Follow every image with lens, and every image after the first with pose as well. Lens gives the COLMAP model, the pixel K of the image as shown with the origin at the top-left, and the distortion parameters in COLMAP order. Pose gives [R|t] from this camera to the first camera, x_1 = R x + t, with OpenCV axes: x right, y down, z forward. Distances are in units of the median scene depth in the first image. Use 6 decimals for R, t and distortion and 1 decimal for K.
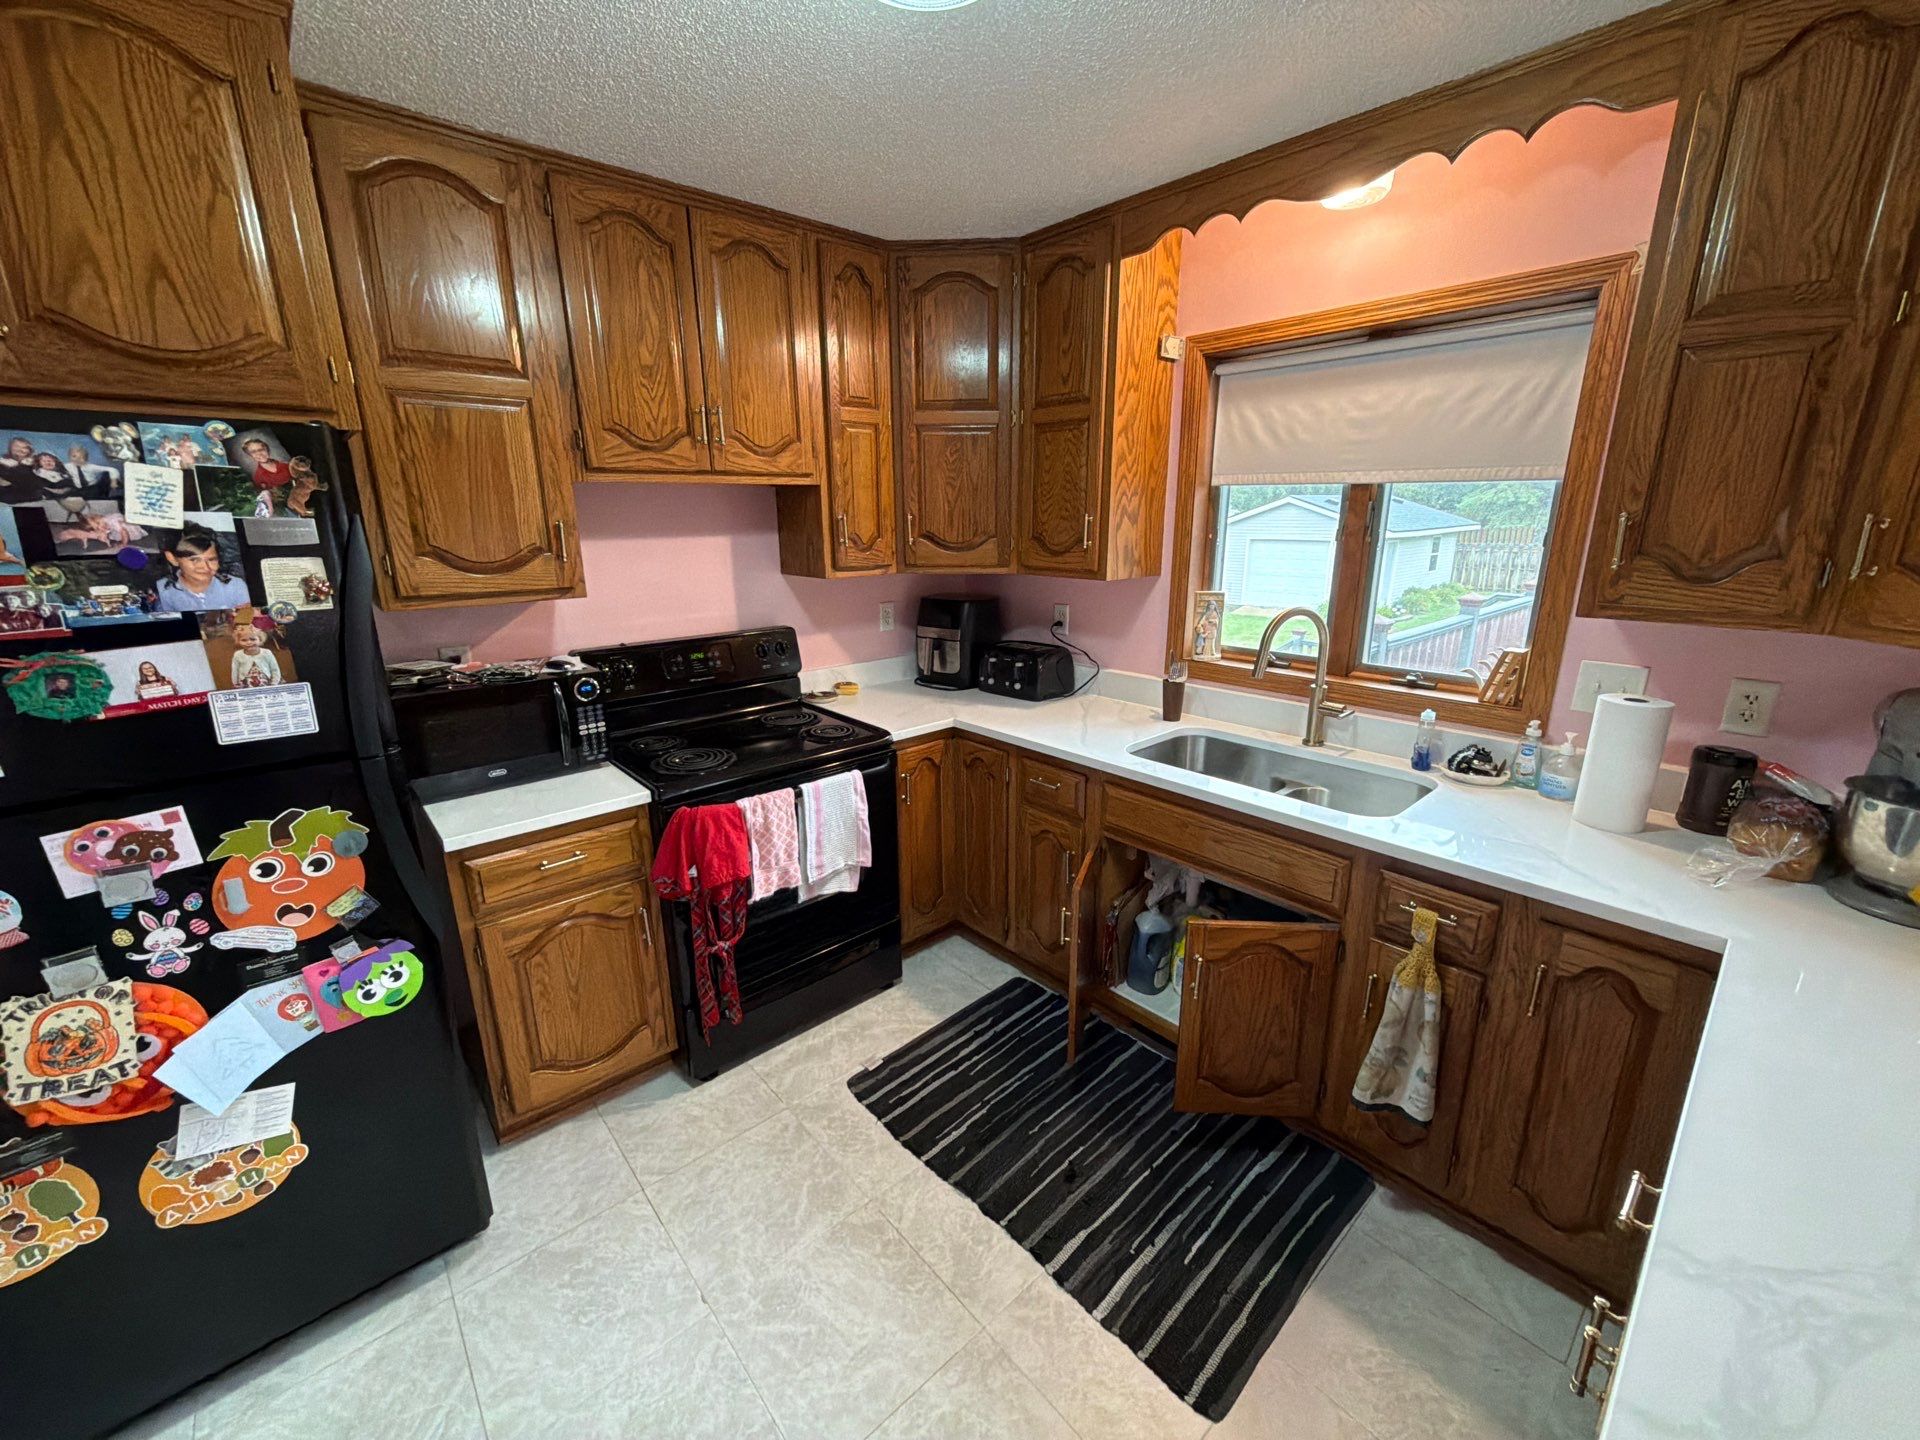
lens RADIAL K [[764.9, 0, 958.0], [0, 764.9, 718.7], [0, 0, 1]] dist [0.002761, 0.000171]
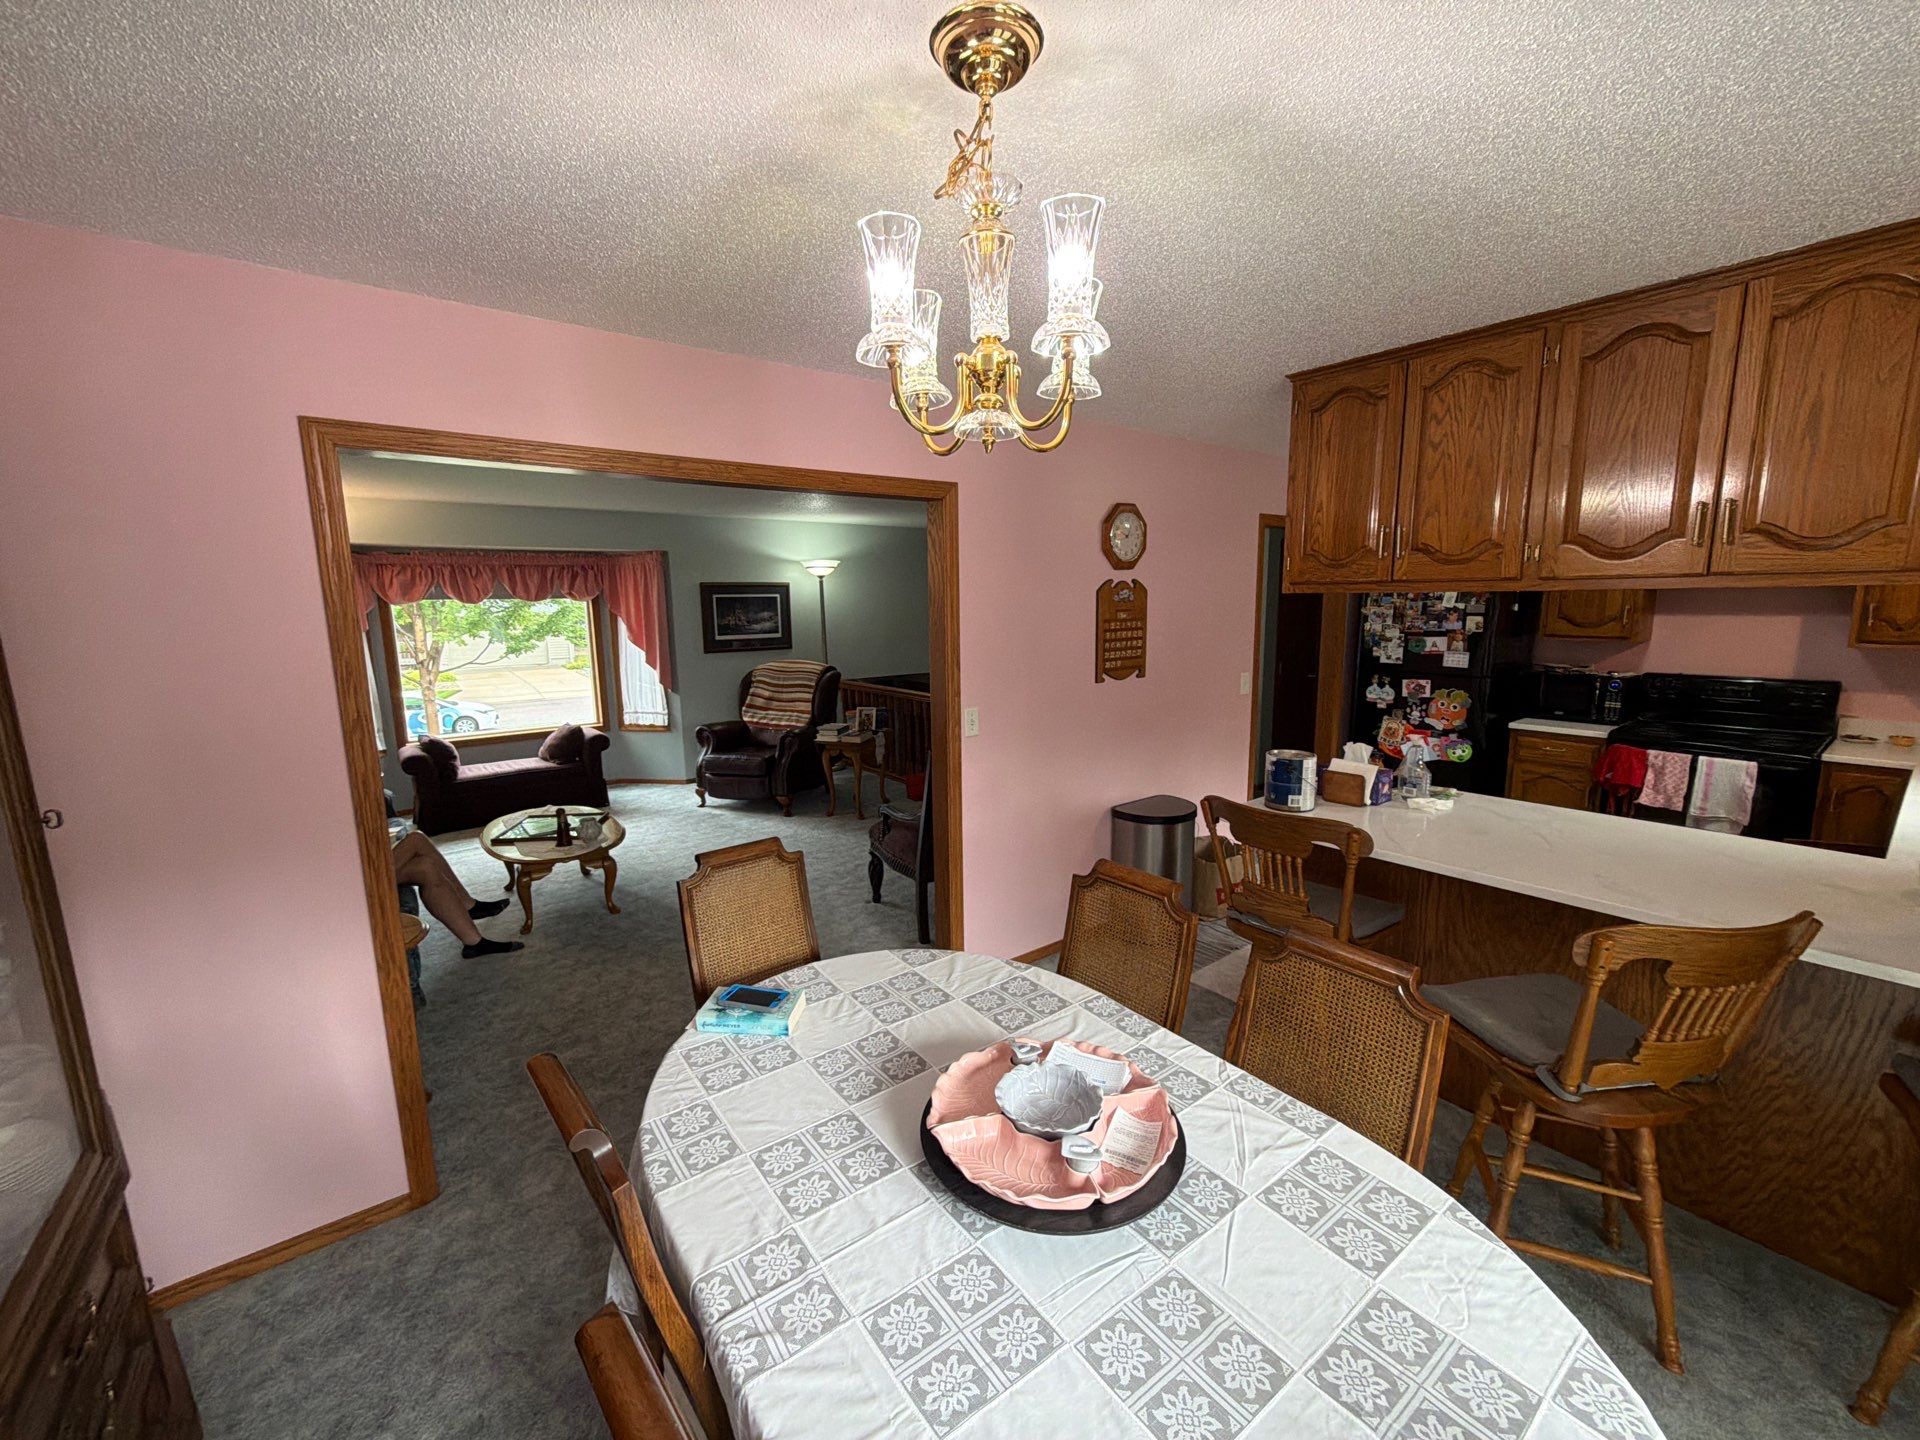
lens RADIAL K [[764.9, 0, 950.7], [0, 764.9, 722.3], [0, 0, 1]] dist [0.002761, 0.000171]
pose [[-0.082634, 0.166379, -0.982593, 1.777376], [-0.248010, 0.951513, 0.181974, 0.129164], [0.965227, 0.258731, -0.037364, -0.655207]]
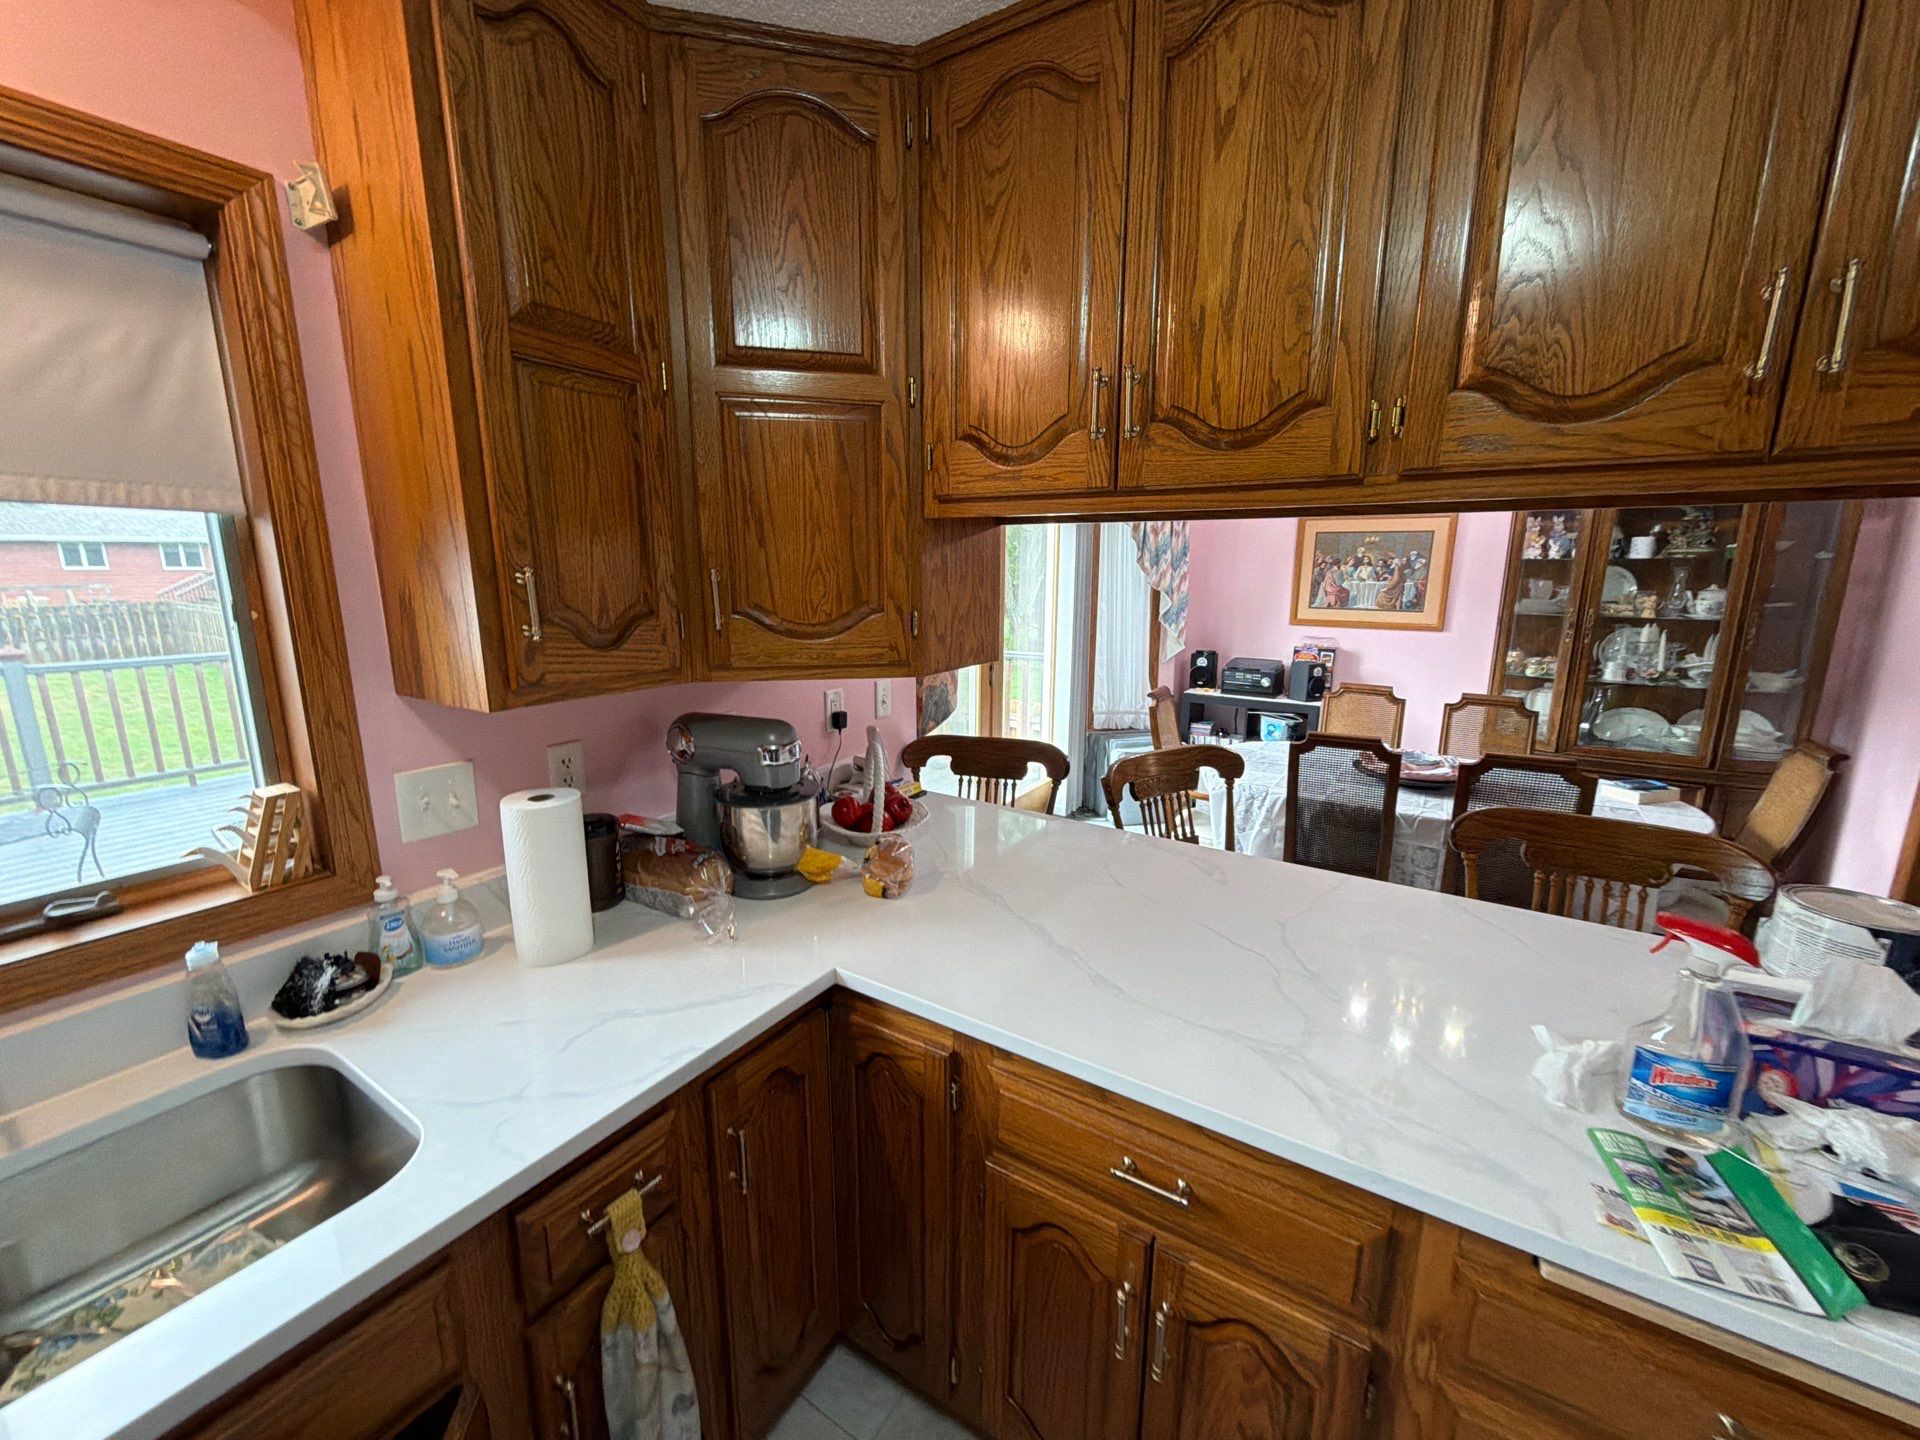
lens RADIAL K [[764.9, 0, 959.1], [0, 764.9, 719.9], [0, 0, 1]] dist [0.002761, 0.000171]
pose [[-0.270524, -0.186727, 0.944431, 0.017145], [0.251687, 0.933173, 0.256595, -0.156249], [-0.929231, 0.307116, -0.205449, 0.585651]]
